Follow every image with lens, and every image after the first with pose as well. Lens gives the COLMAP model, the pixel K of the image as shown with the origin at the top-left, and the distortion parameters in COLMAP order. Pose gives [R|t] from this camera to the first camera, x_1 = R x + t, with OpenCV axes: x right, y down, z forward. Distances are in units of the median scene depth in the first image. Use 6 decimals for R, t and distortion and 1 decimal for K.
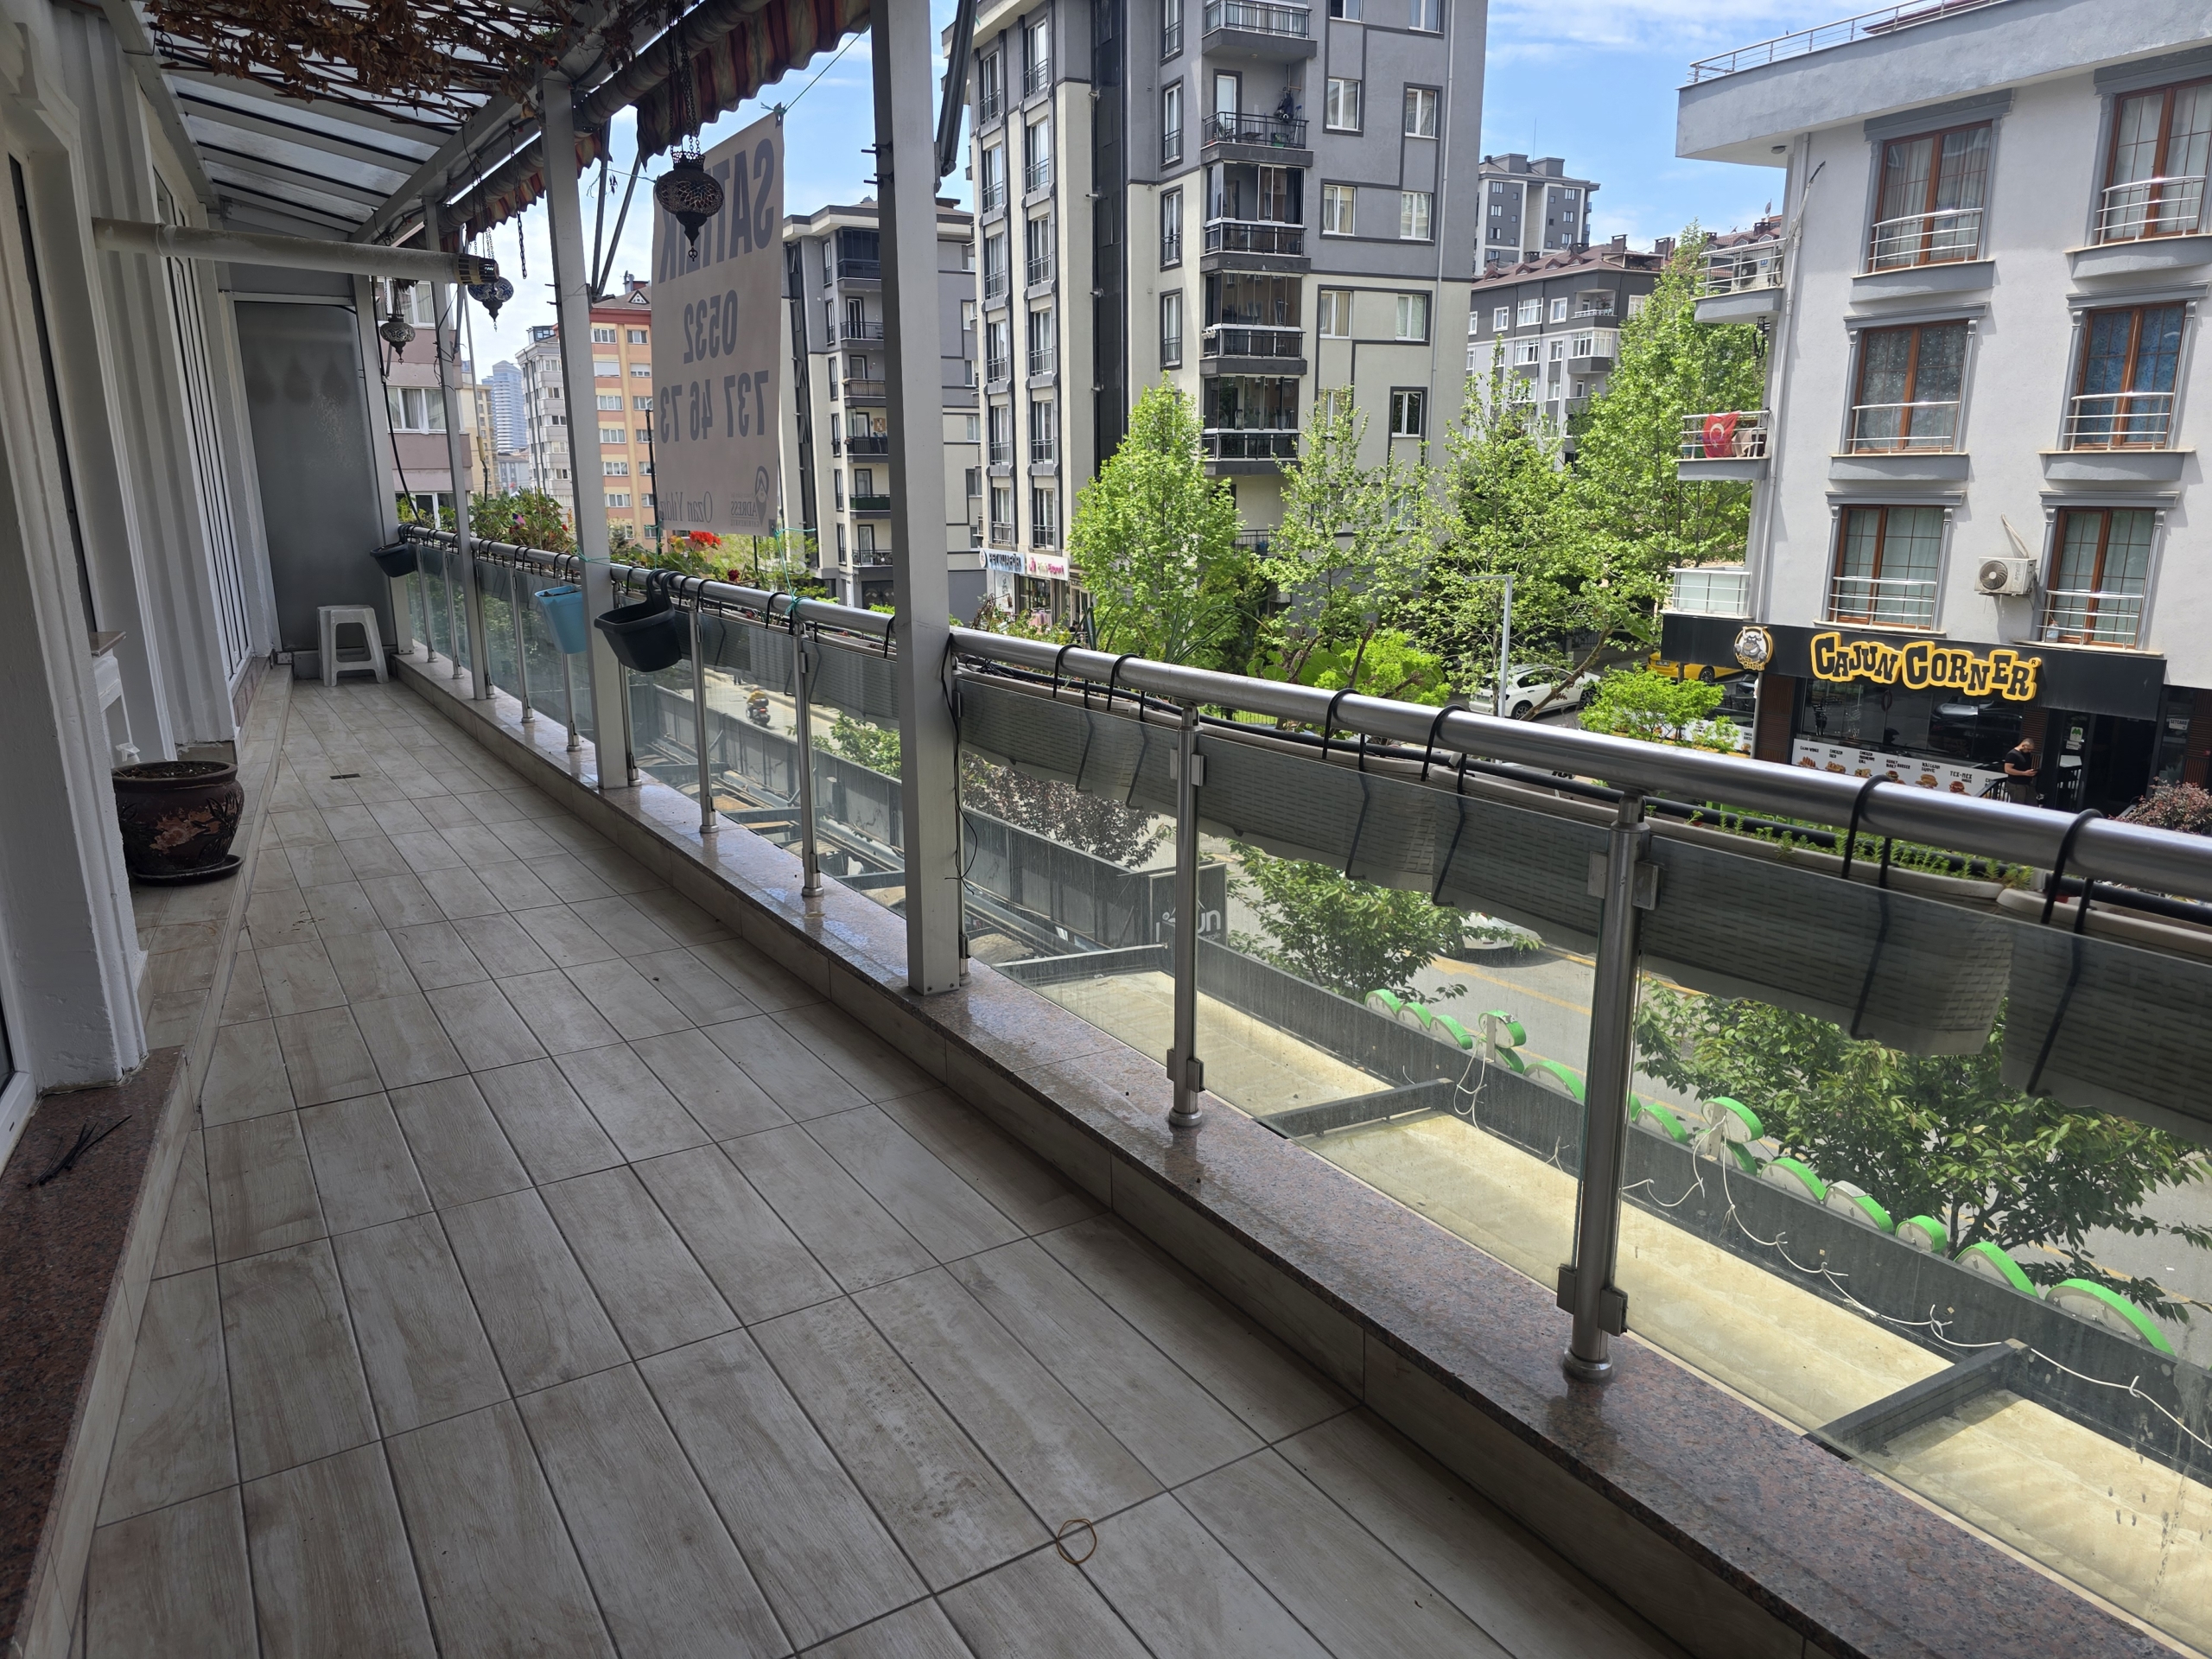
lens RADIAL K [[1467.3, 0, 1108.9], [0, 1467.3, 830.3], [0, 0, 1]] dist [0.019418, -0.000973]
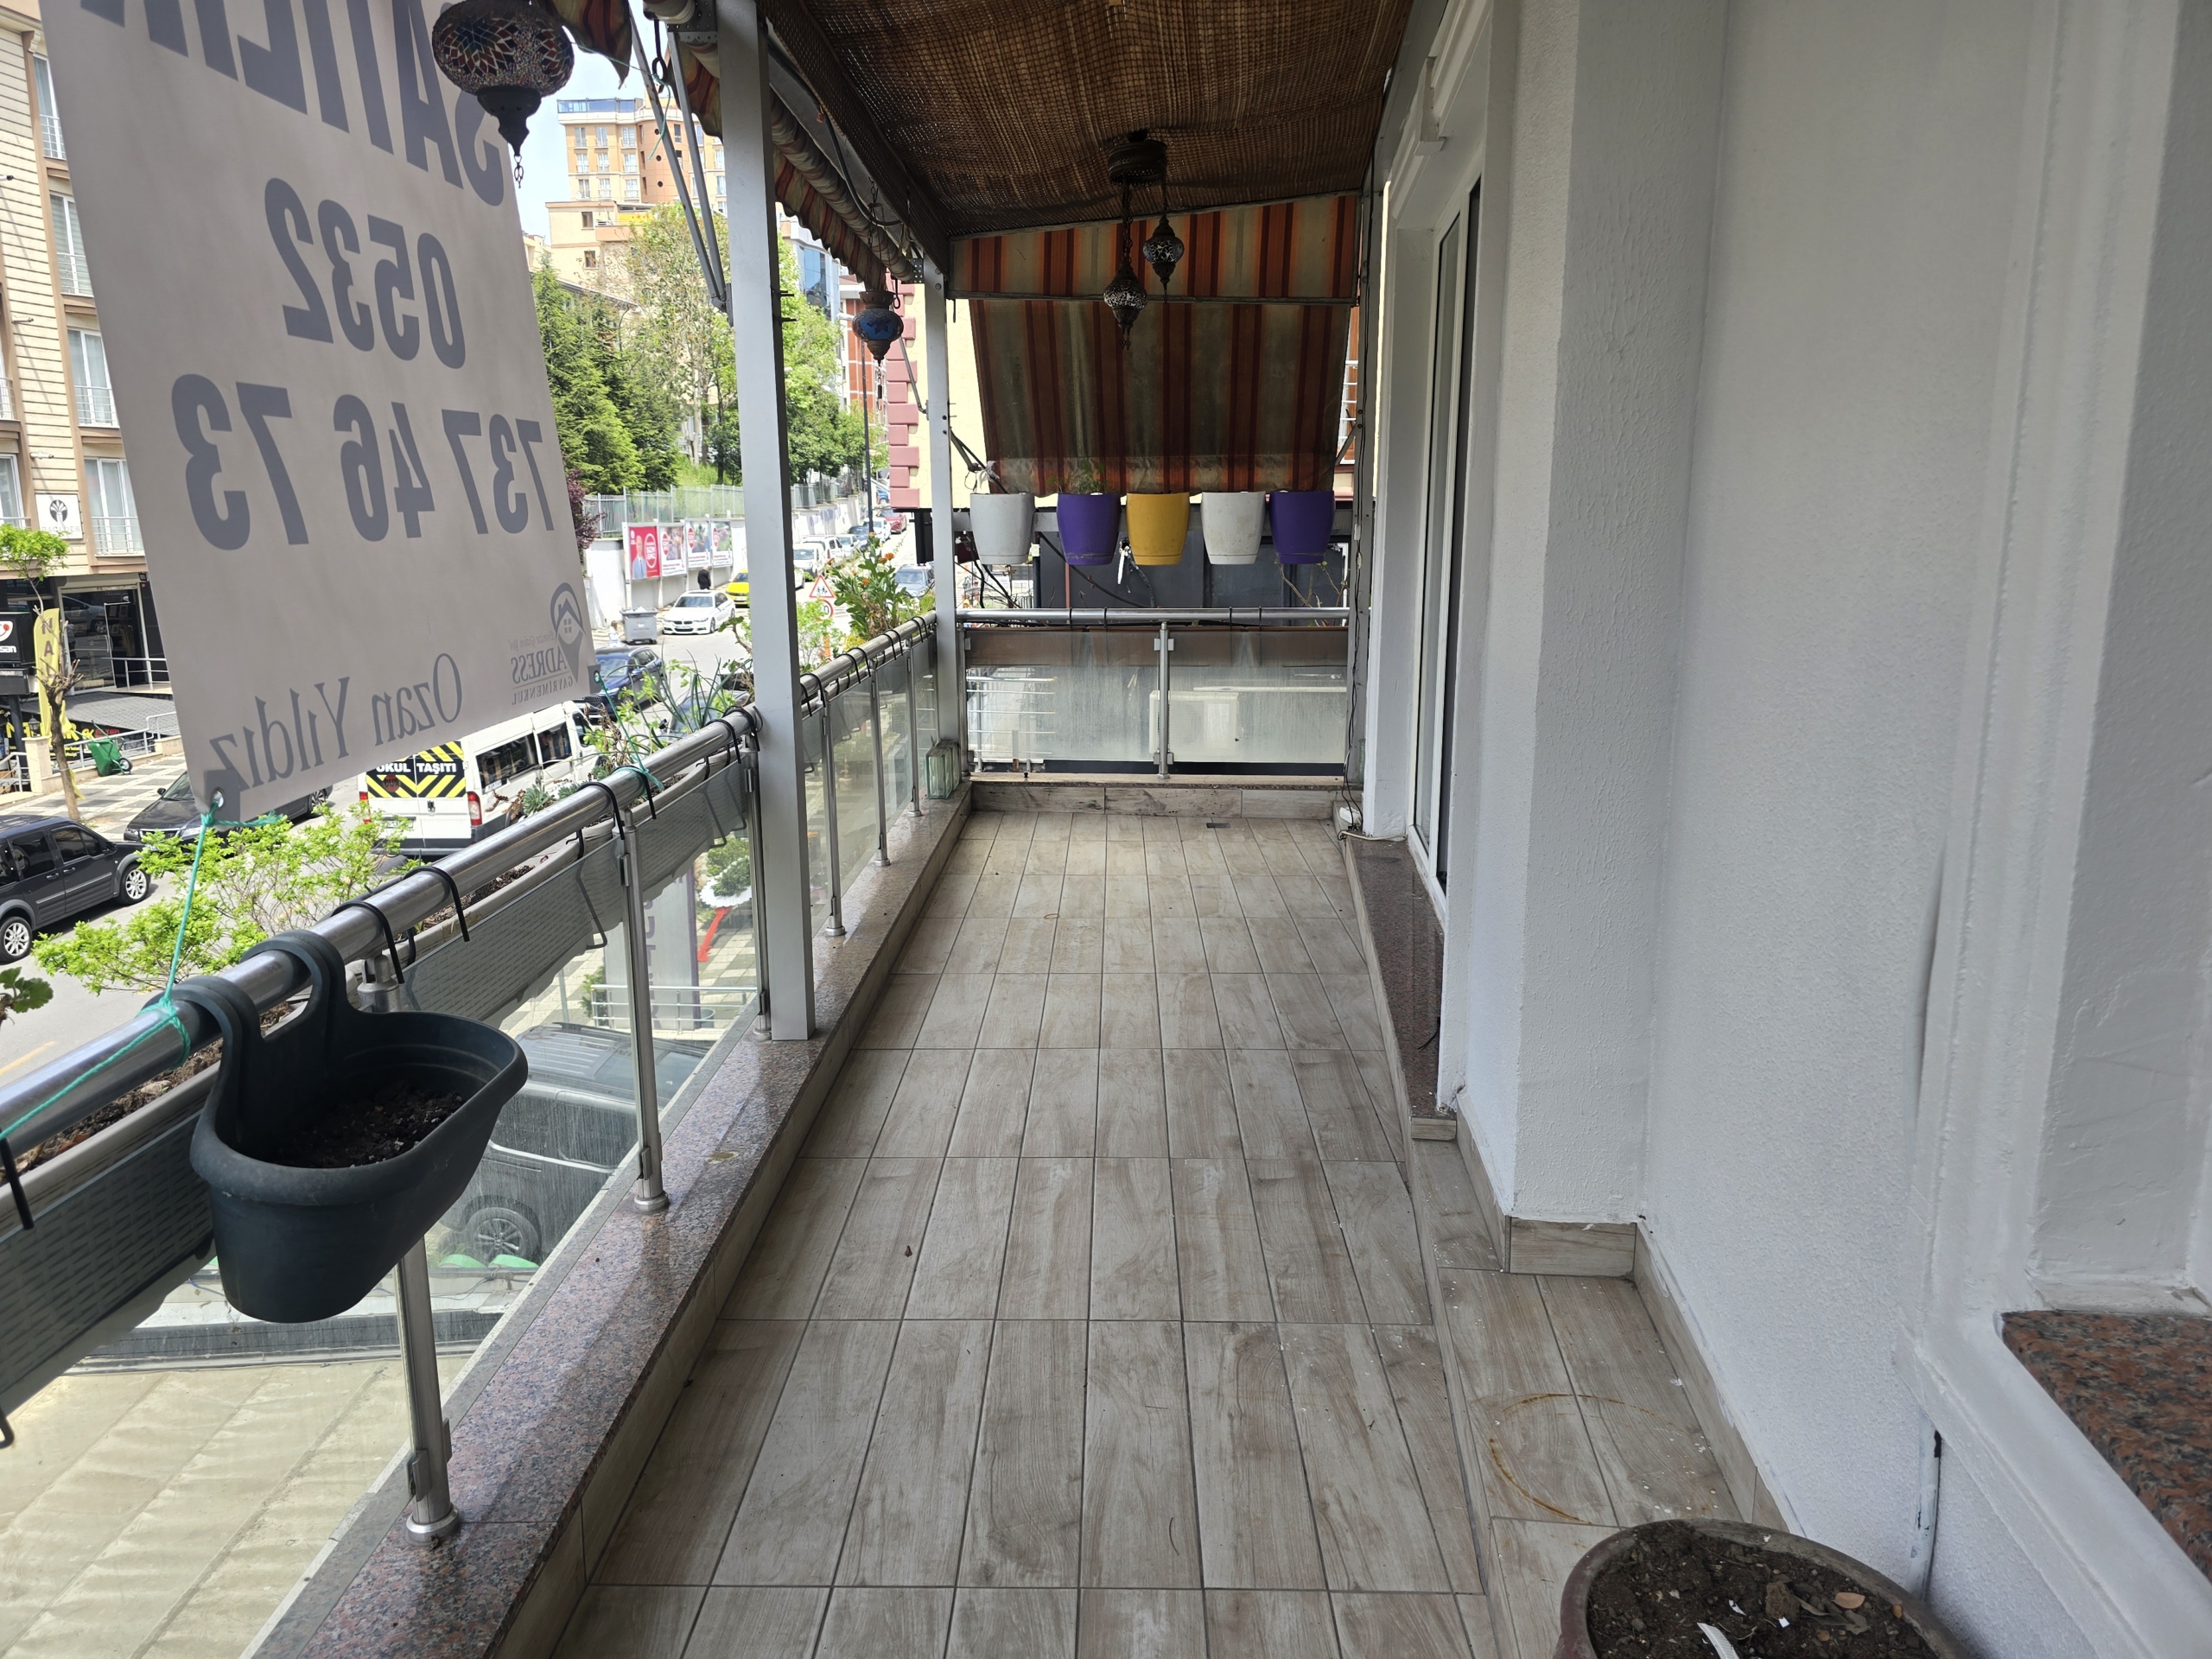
lens RADIAL K [[1467.3, 0, 1108.3], [0, 1467.3, 835.3], [0, 0, 1]] dist [0.019418, -0.000973]
pose [[-0.836952, -0.107315, 0.536651, -1.105815], [0.140380, 0.905681, 0.400044, -0.538638], [-0.528965, 0.410153, -0.742947, 2.029104]]
